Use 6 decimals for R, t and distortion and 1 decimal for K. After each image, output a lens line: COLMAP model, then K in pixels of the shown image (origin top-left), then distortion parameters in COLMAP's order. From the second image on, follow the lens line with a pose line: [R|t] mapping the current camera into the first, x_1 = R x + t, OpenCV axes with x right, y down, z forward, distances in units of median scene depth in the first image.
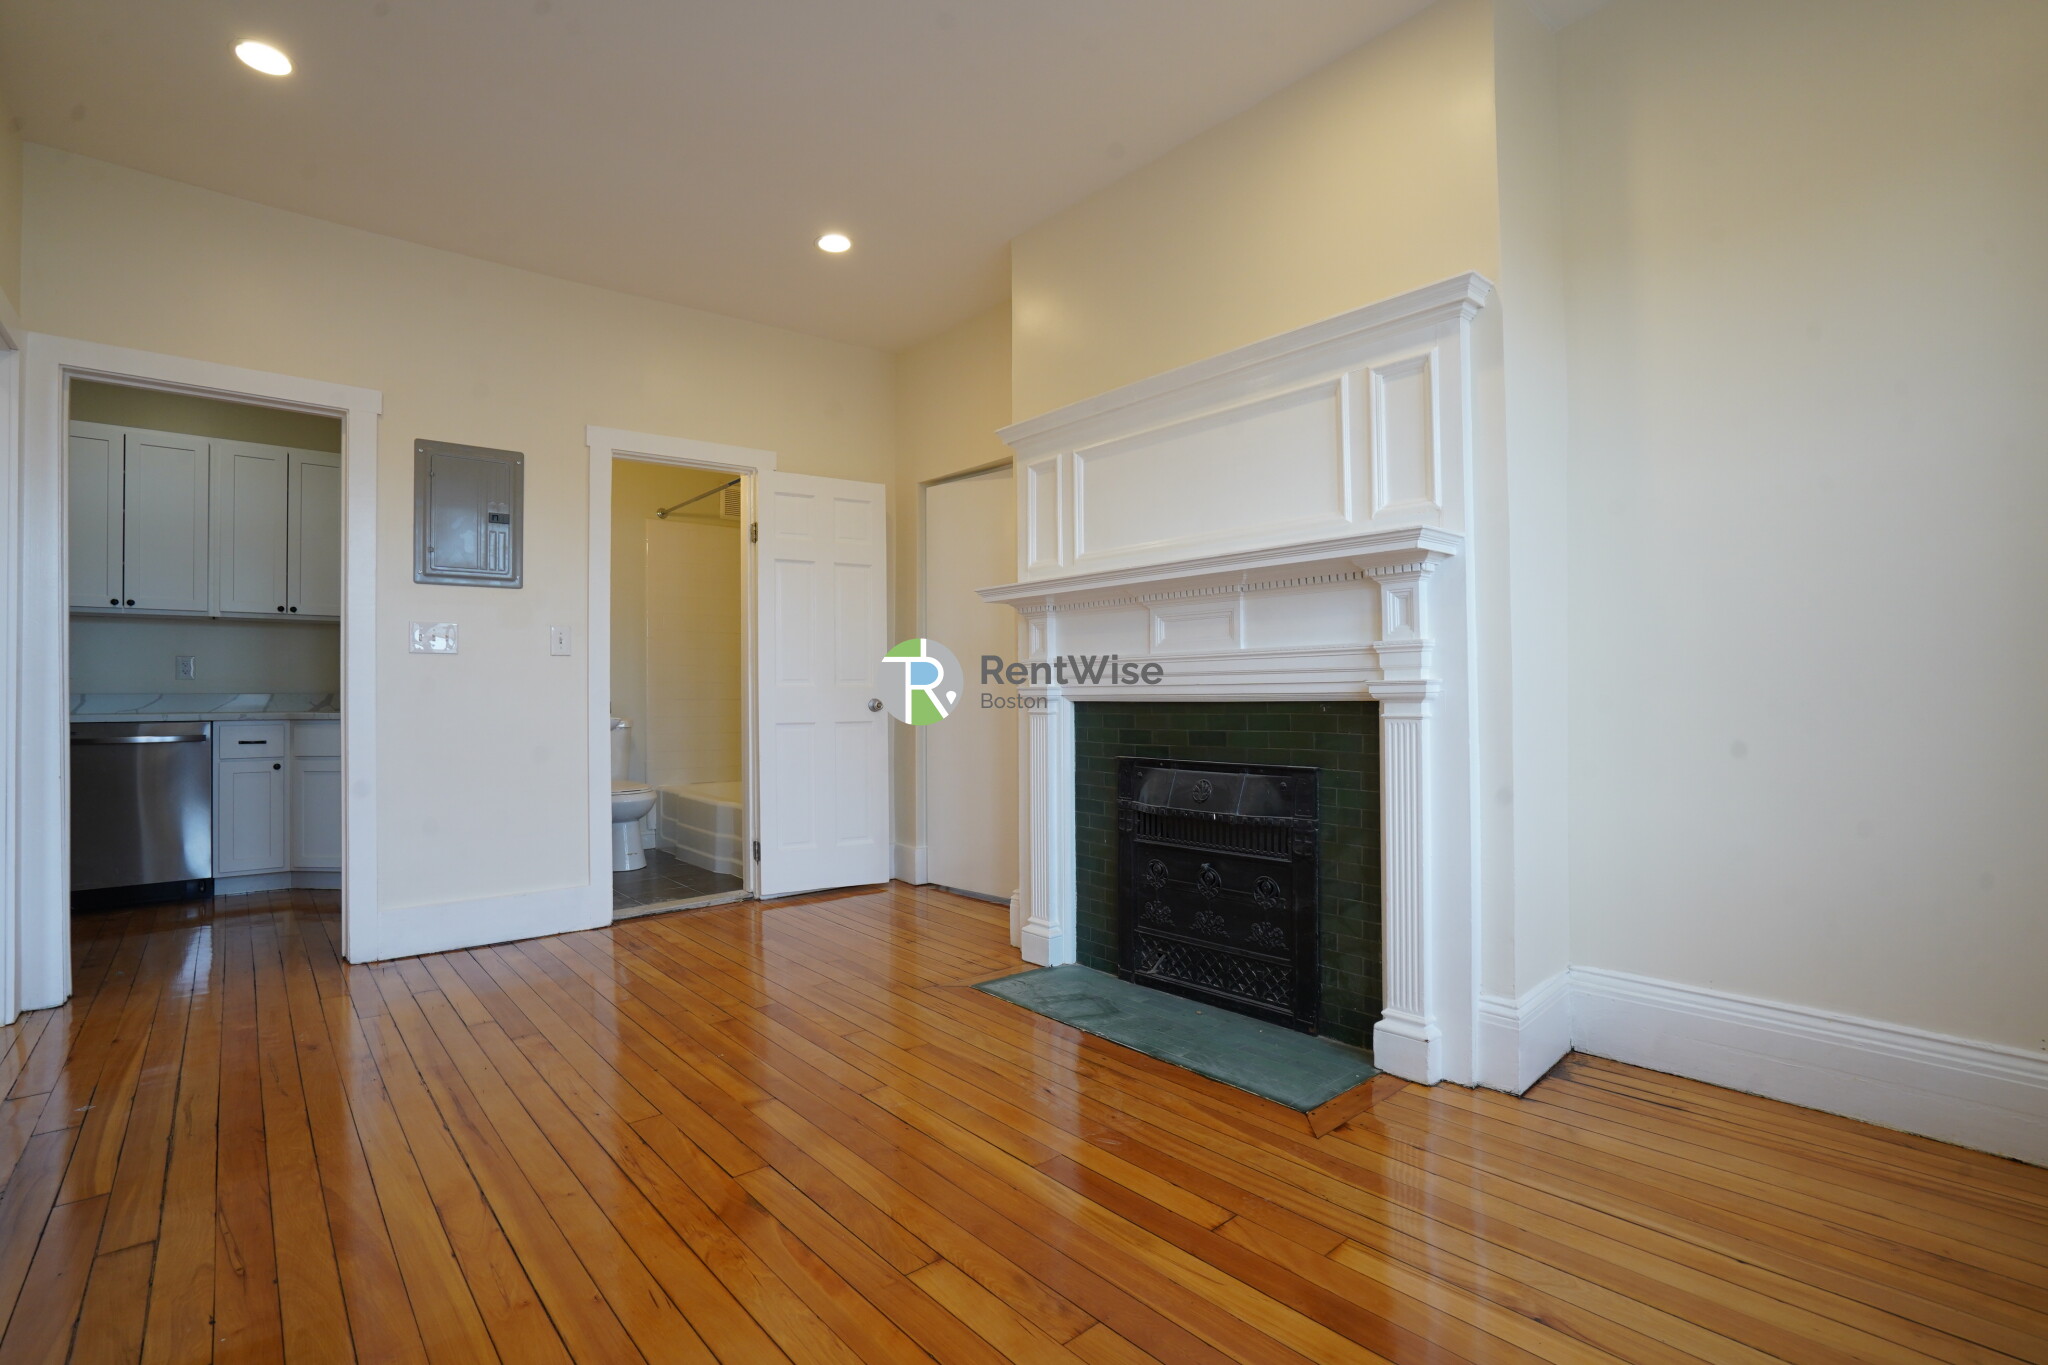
lens RADIAL K [[950.9, 0, 1014.1], [0, 950.9, 696.1], [0, 0, 1]] dist [-0.042799, 0.011628]
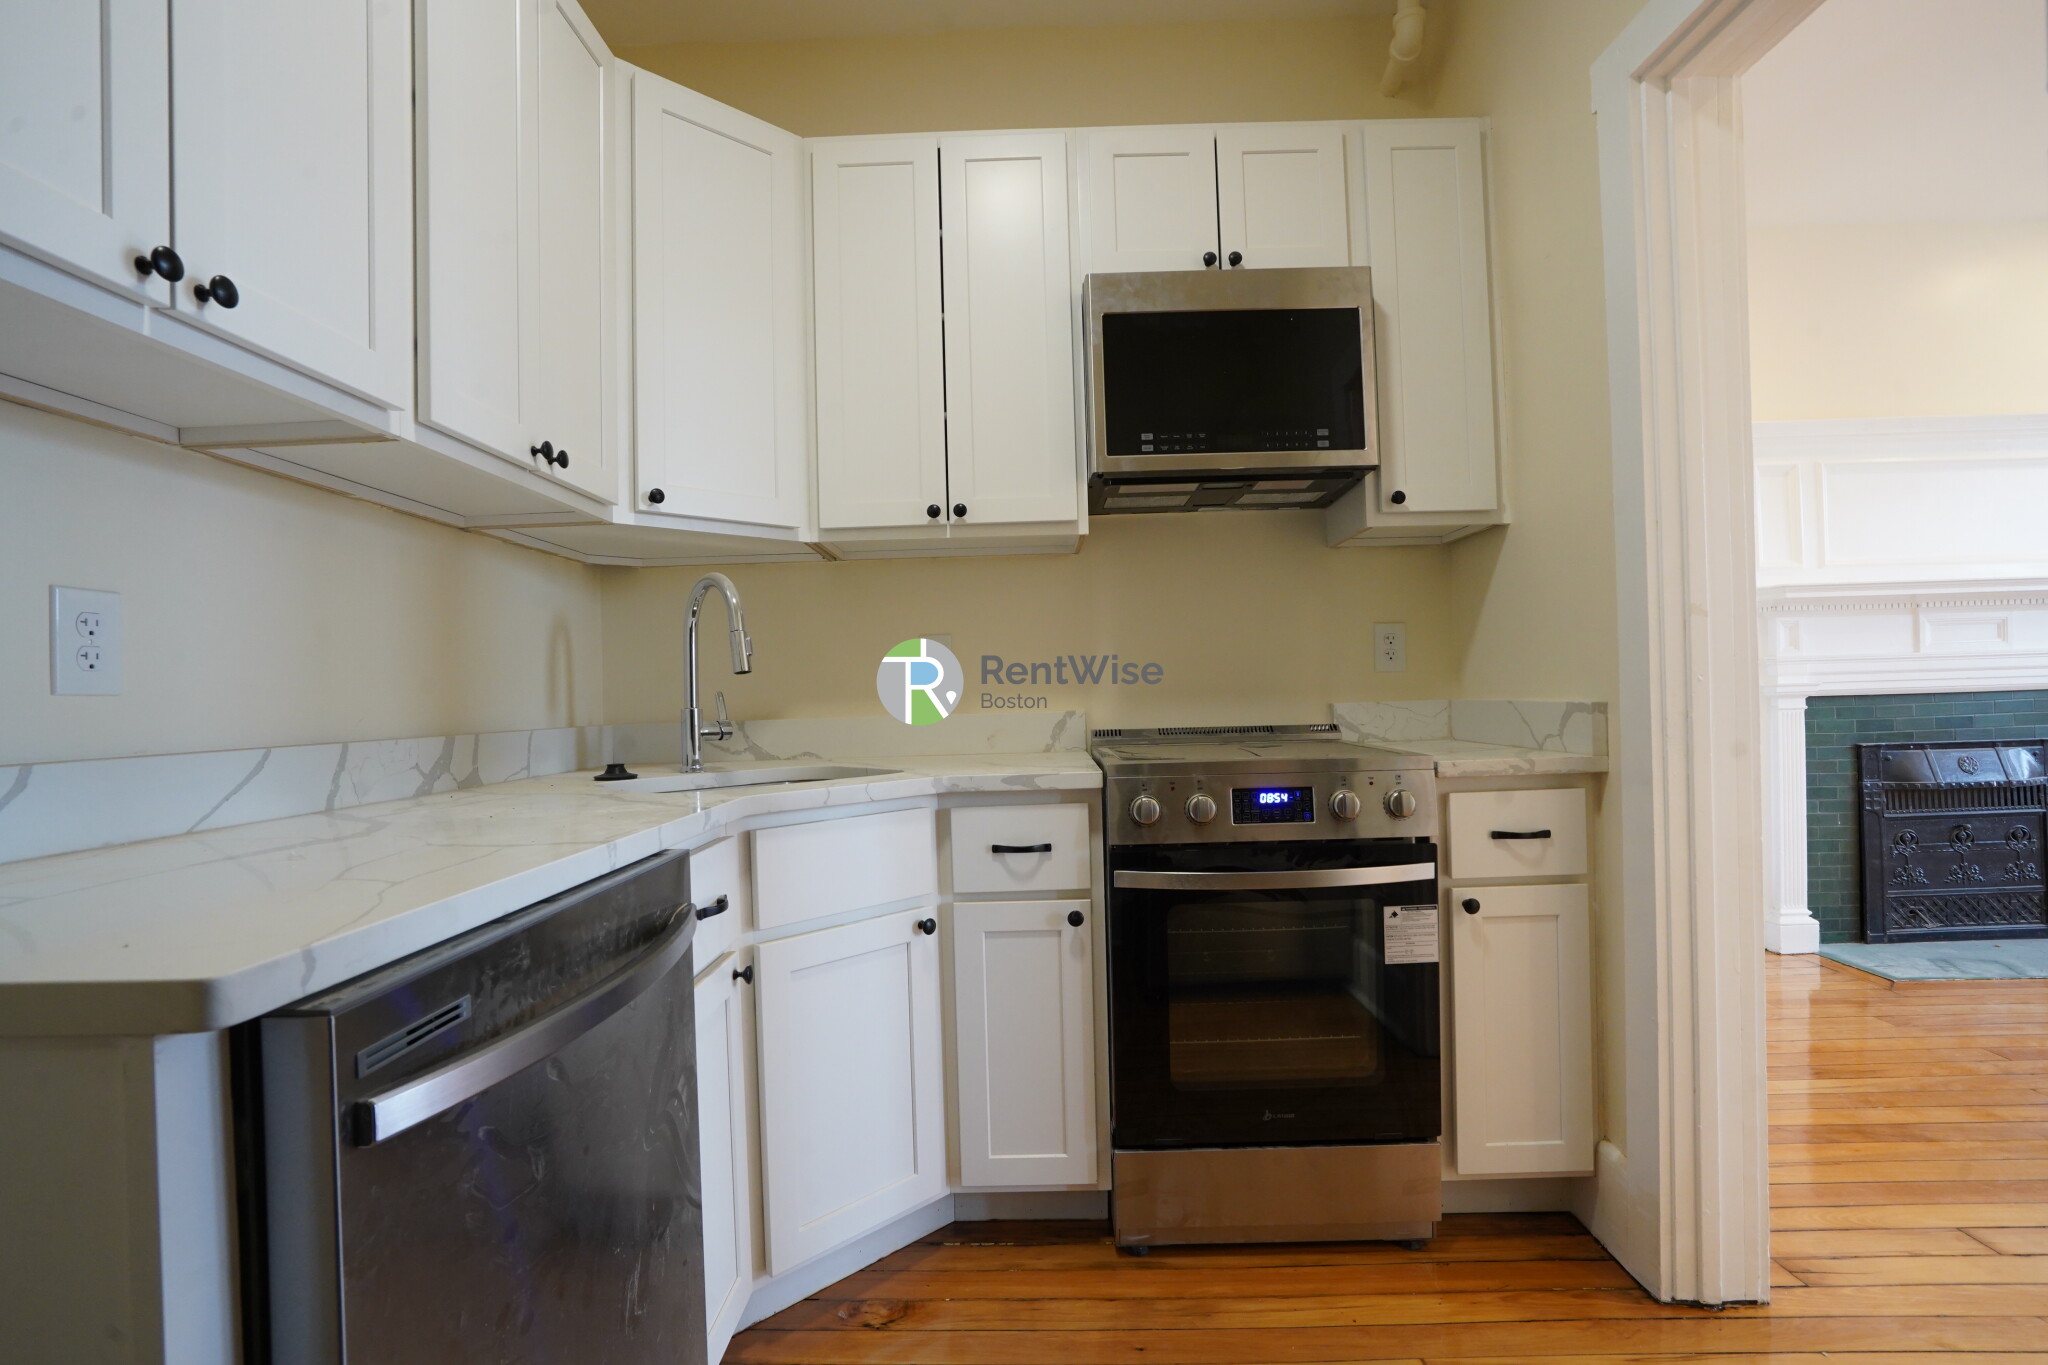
lens RADIAL K [[950.9, 0, 1010.2], [0, 950.9, 693.7], [0, 0, 1]] dist [-0.042799, 0.011628]
pose [[0.671220, -0.016493, 0.741074, -1.325284], [0.023089, 0.999733, 0.001337, -0.019219], [-0.740898, 0.016214, 0.671422, 0.987858]]
